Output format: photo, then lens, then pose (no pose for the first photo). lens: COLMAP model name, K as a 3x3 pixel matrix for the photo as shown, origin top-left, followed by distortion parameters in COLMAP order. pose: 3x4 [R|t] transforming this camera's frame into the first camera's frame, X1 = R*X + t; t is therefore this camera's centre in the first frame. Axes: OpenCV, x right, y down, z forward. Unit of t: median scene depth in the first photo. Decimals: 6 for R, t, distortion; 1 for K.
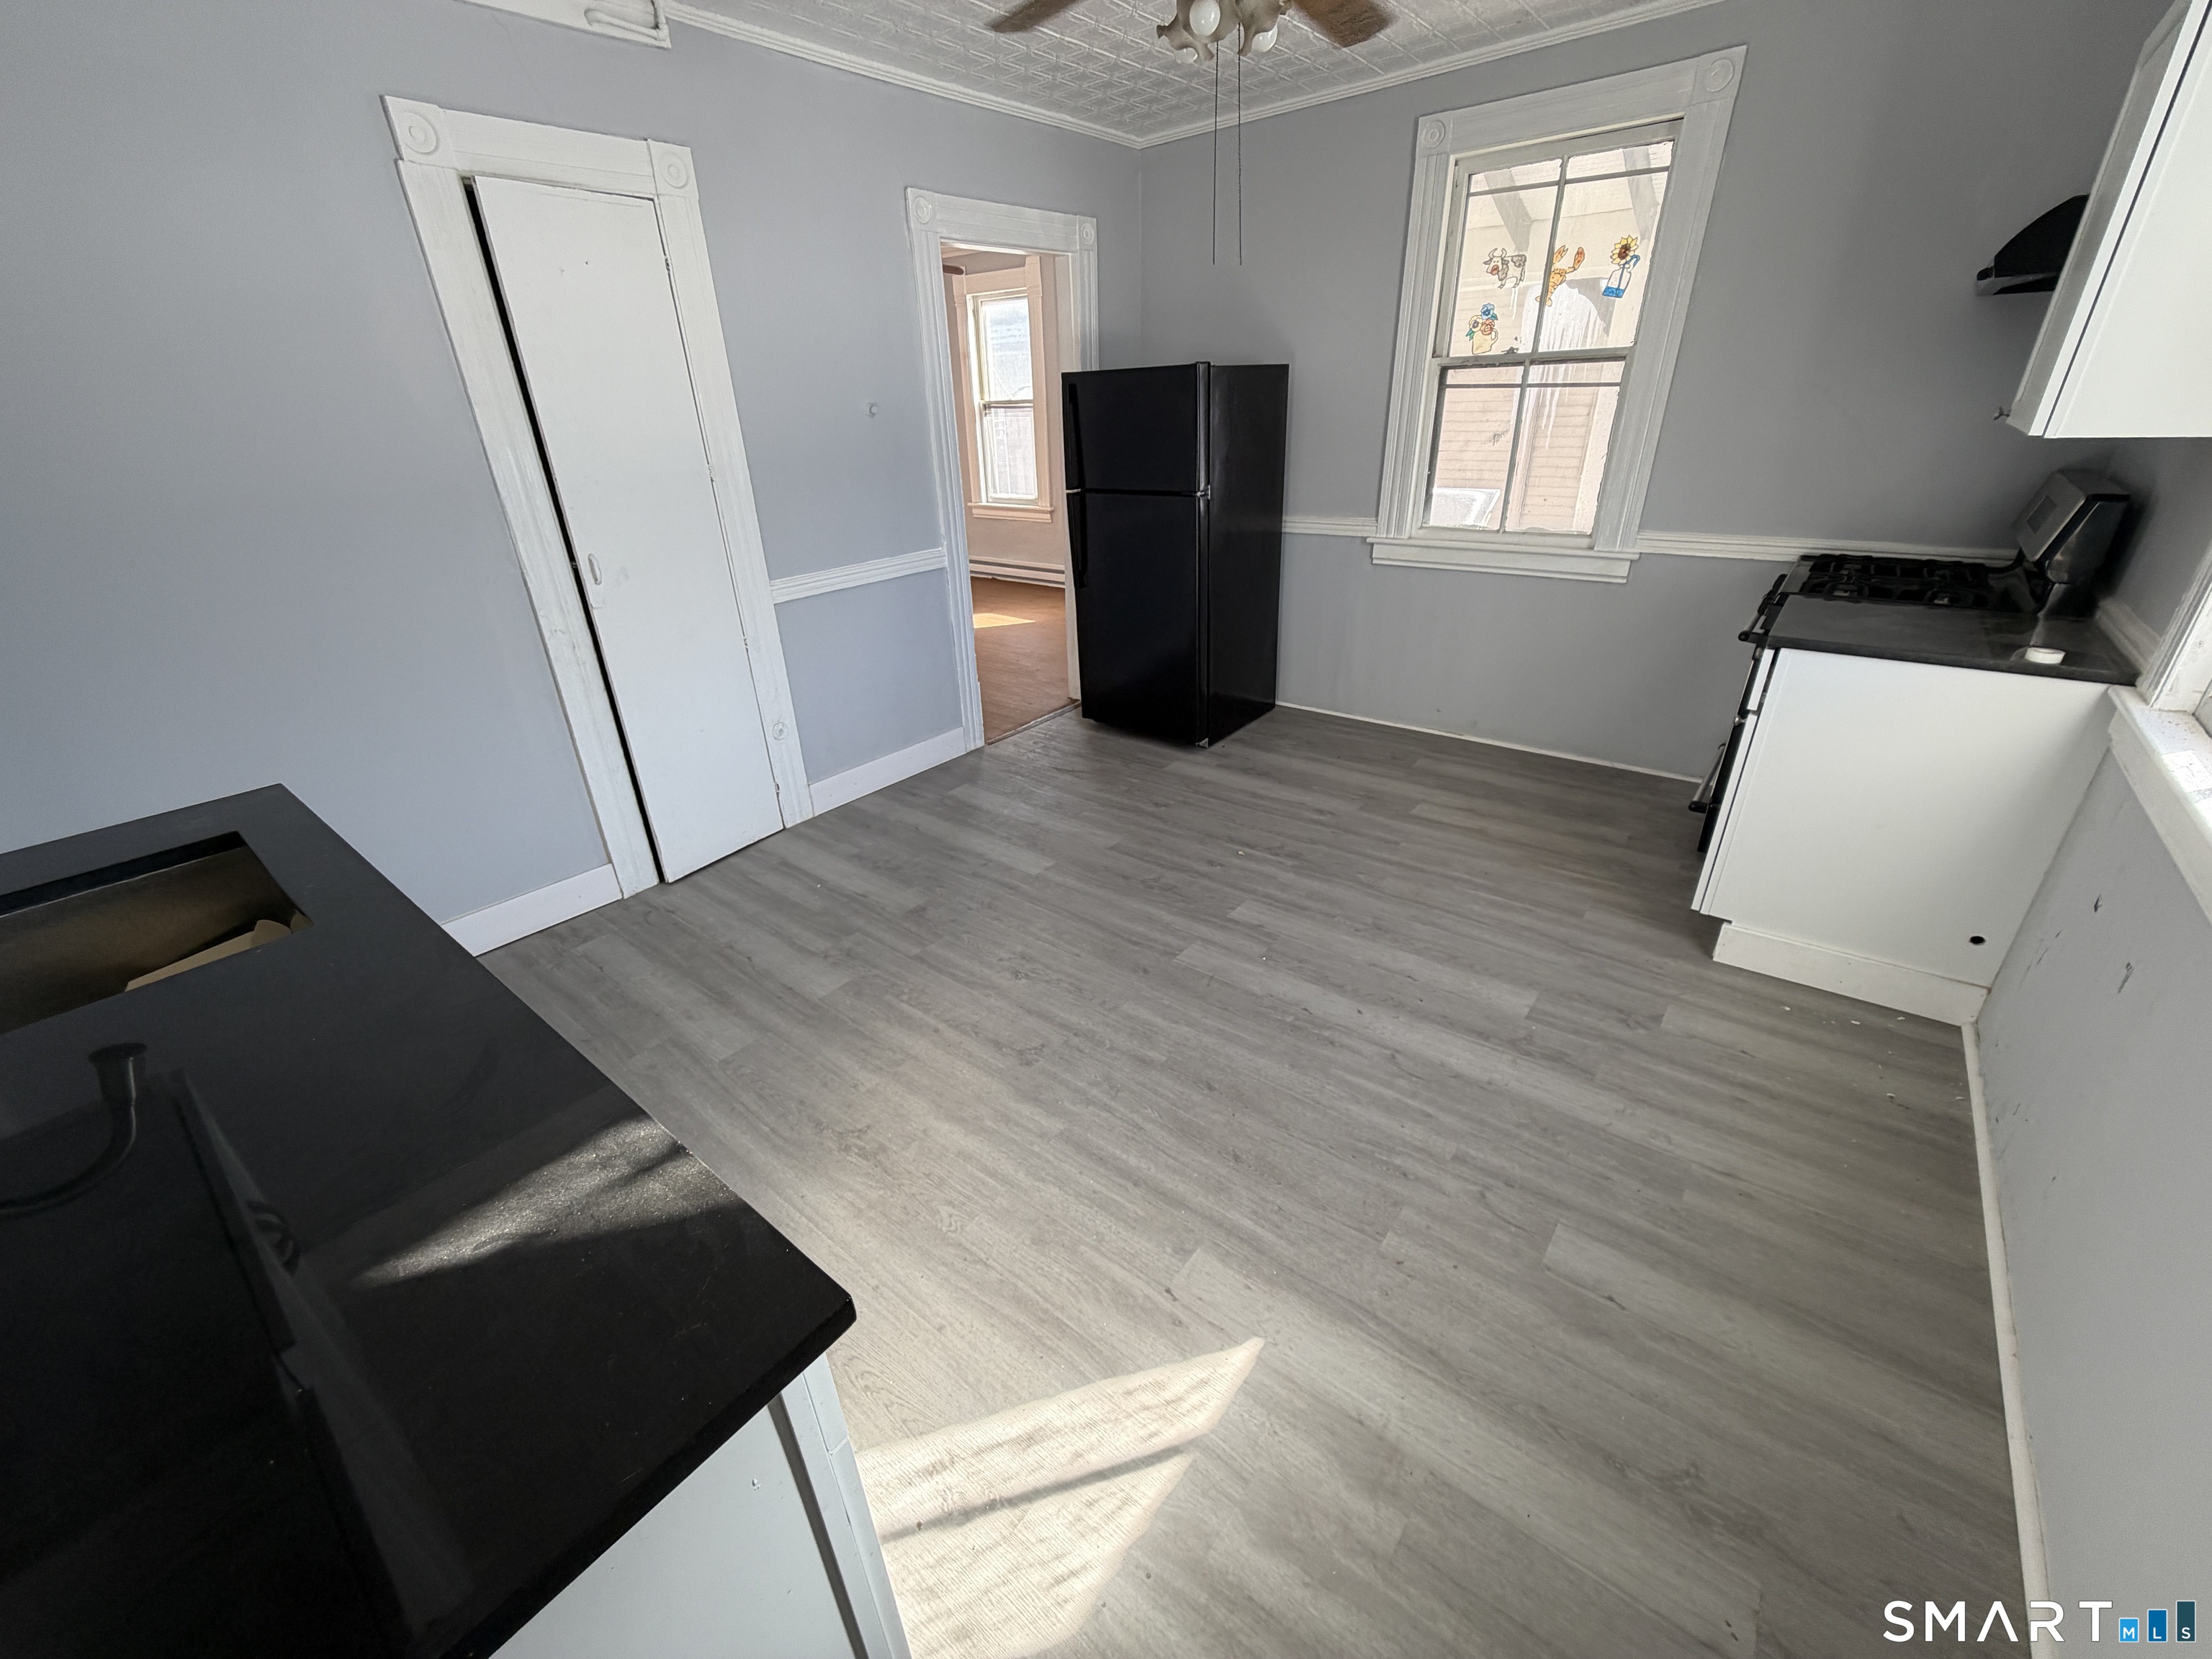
lens RADIAL K [[878.1, 0, 1112.5], [0, 878.1, 829.0], [0, 0, 1]] dist [-0.000700, 0.000683]
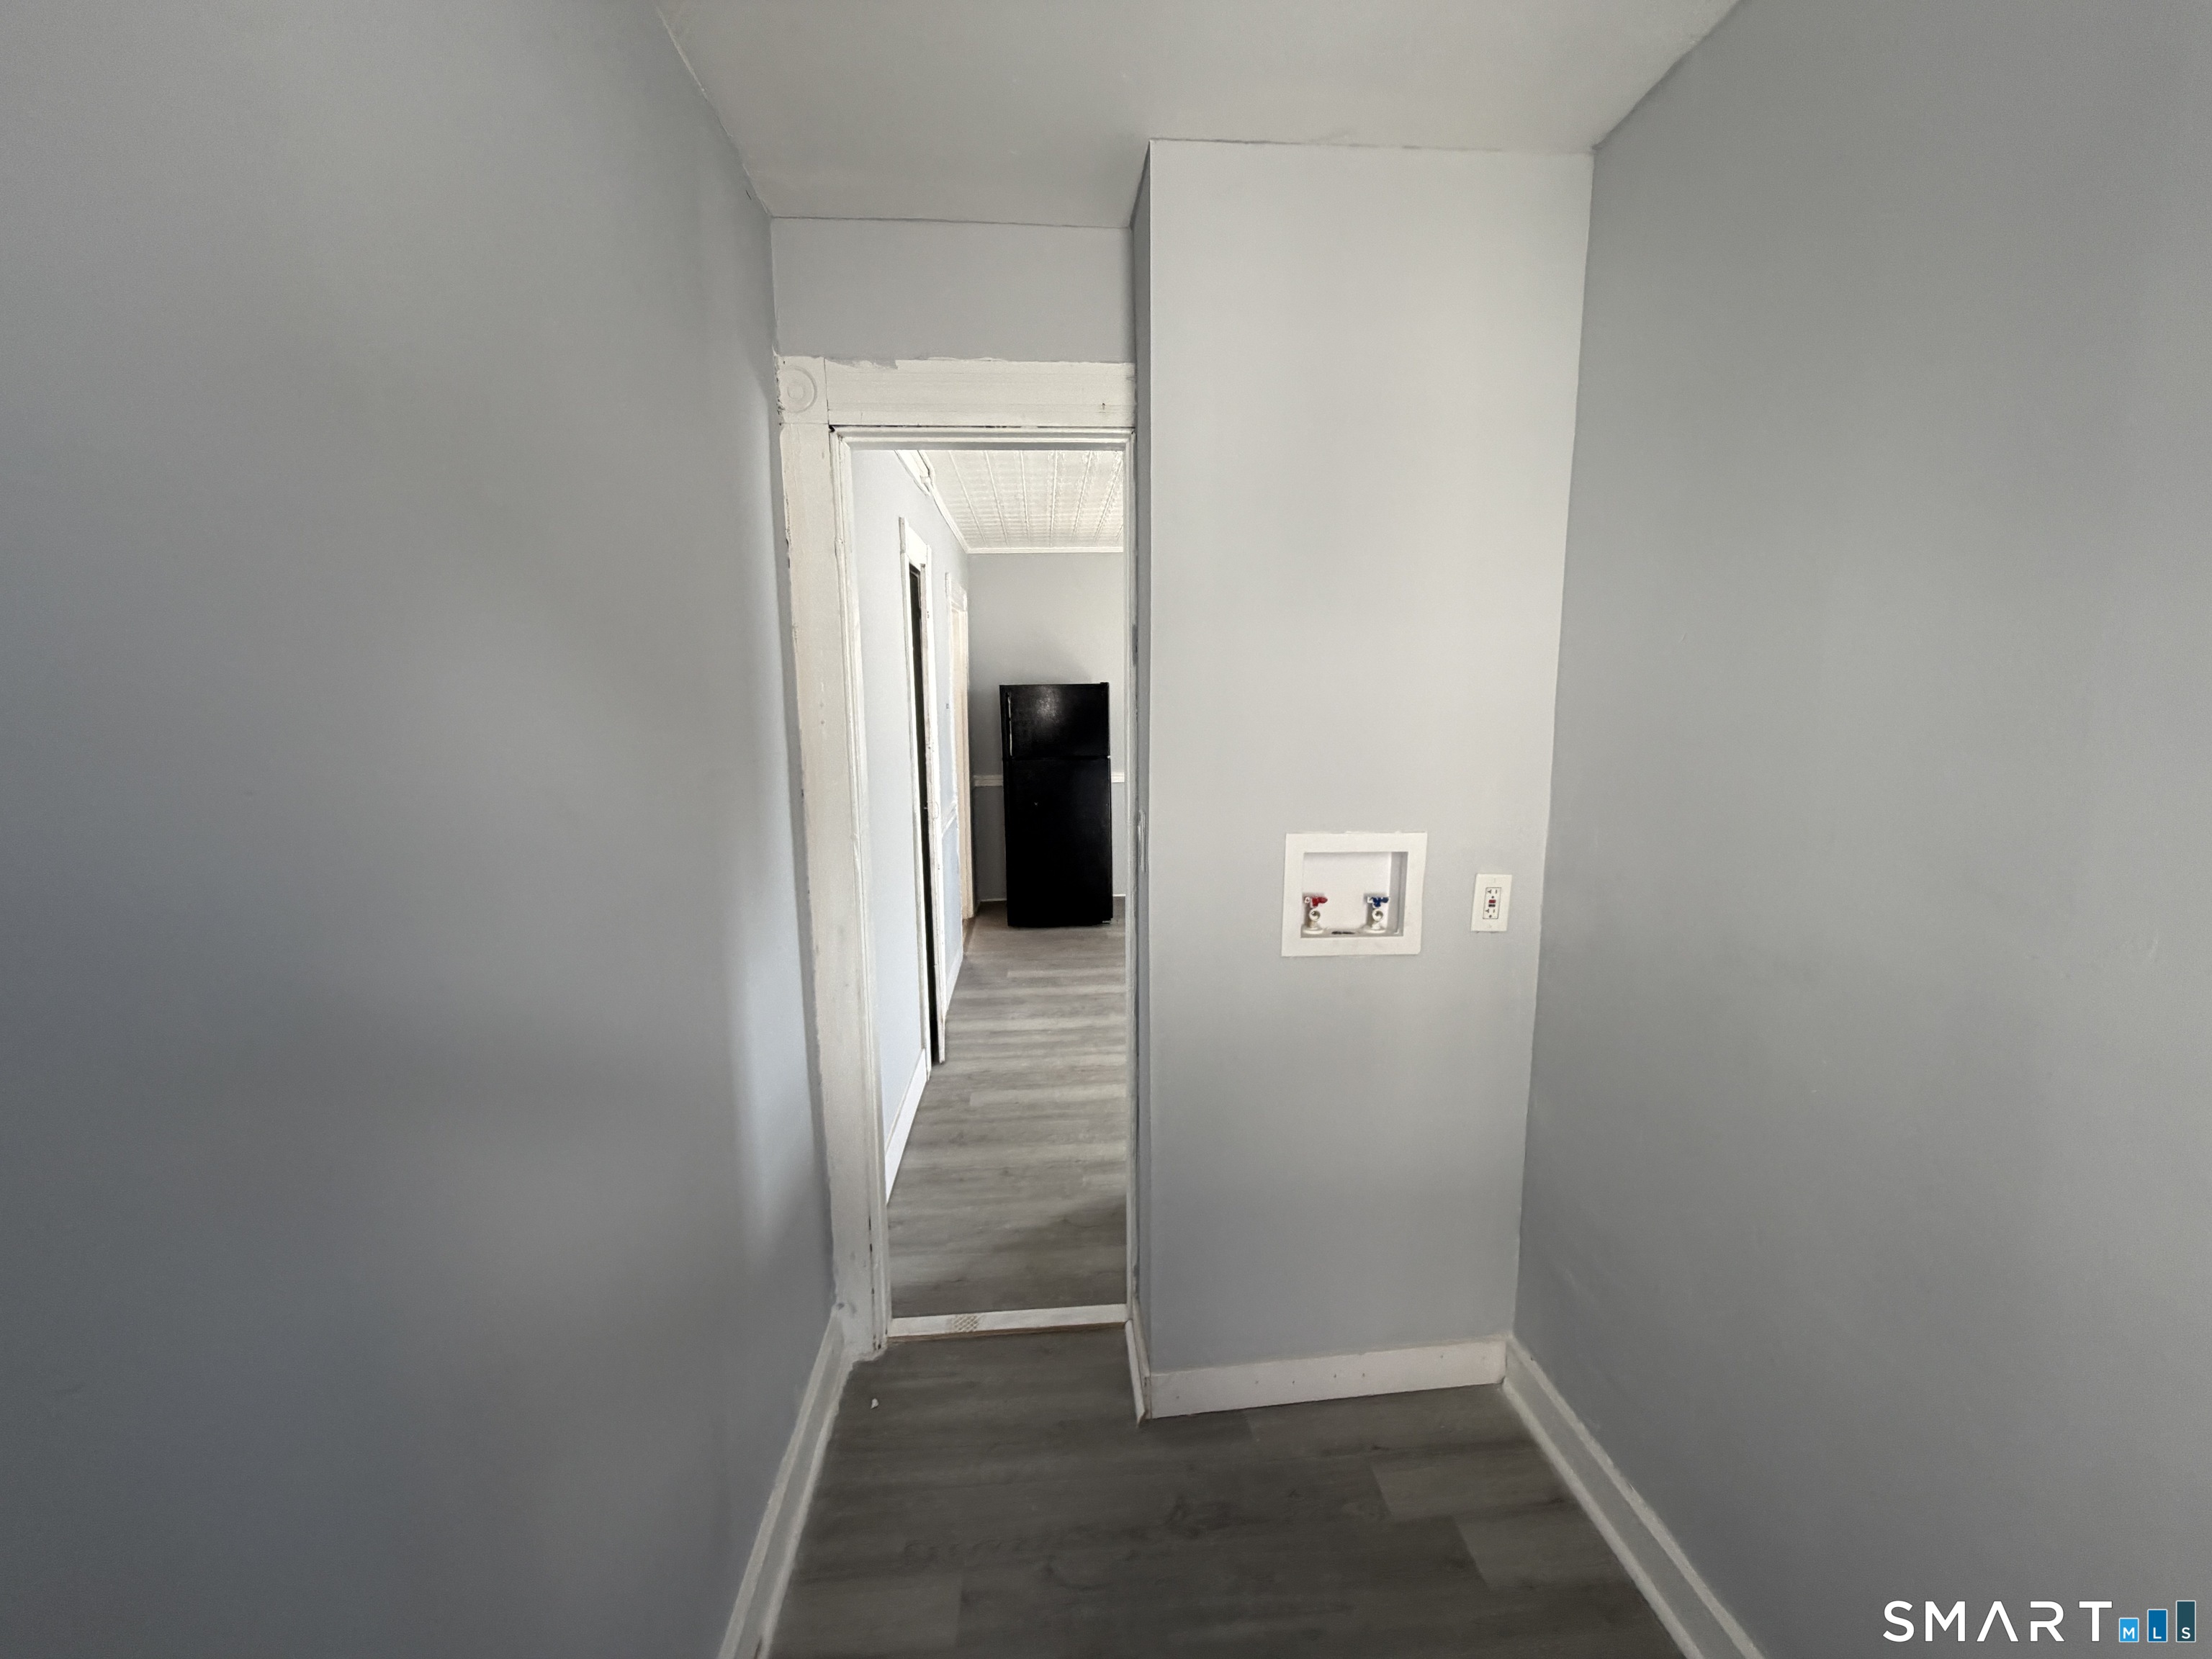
lens RADIAL K [[878.1, 0, 1112.5], [0, 878.1, 829.0], [0, 0, 1]] dist [-0.000700, 0.000683]
pose [[0.731298, -0.077549, 0.677635, -1.272615], [0.287754, 0.935846, -0.203443, 0.083636], [-0.618386, 0.343770, 0.706698, -0.104104]]
